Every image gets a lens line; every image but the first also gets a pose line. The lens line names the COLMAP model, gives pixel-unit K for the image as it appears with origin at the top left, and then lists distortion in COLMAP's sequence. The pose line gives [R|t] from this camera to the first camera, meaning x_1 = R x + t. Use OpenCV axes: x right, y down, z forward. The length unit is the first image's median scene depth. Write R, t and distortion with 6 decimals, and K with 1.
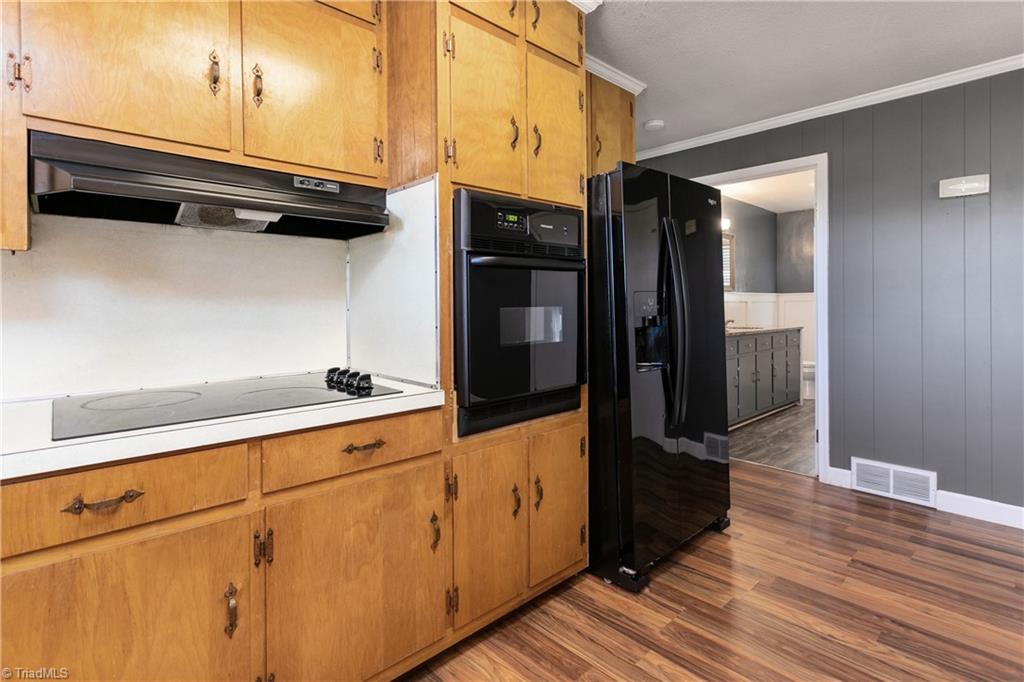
lens RADIAL K [[494.4, 0, 526.7], [0, 494.4, 305.8], [0, 0, 1]] dist [0.001856, 0.002470]
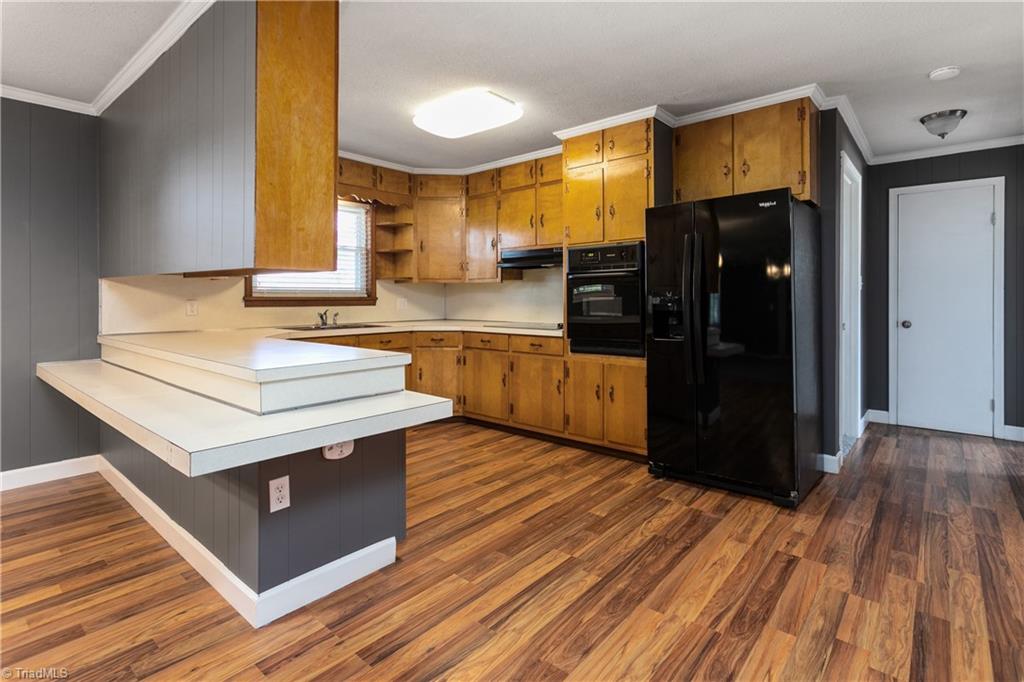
lens RADIAL K [[494.4, 0, 519.3], [0, 494.4, 293.8], [0, 0, 1]] dist [0.001856, 0.002470]
pose [[0.127344, -0.001266, -0.991858, 1.969887], [0.001262, 0.999999, -0.001115, -0.009324], [0.991858, -0.001109, 0.127345, 0.417739]]
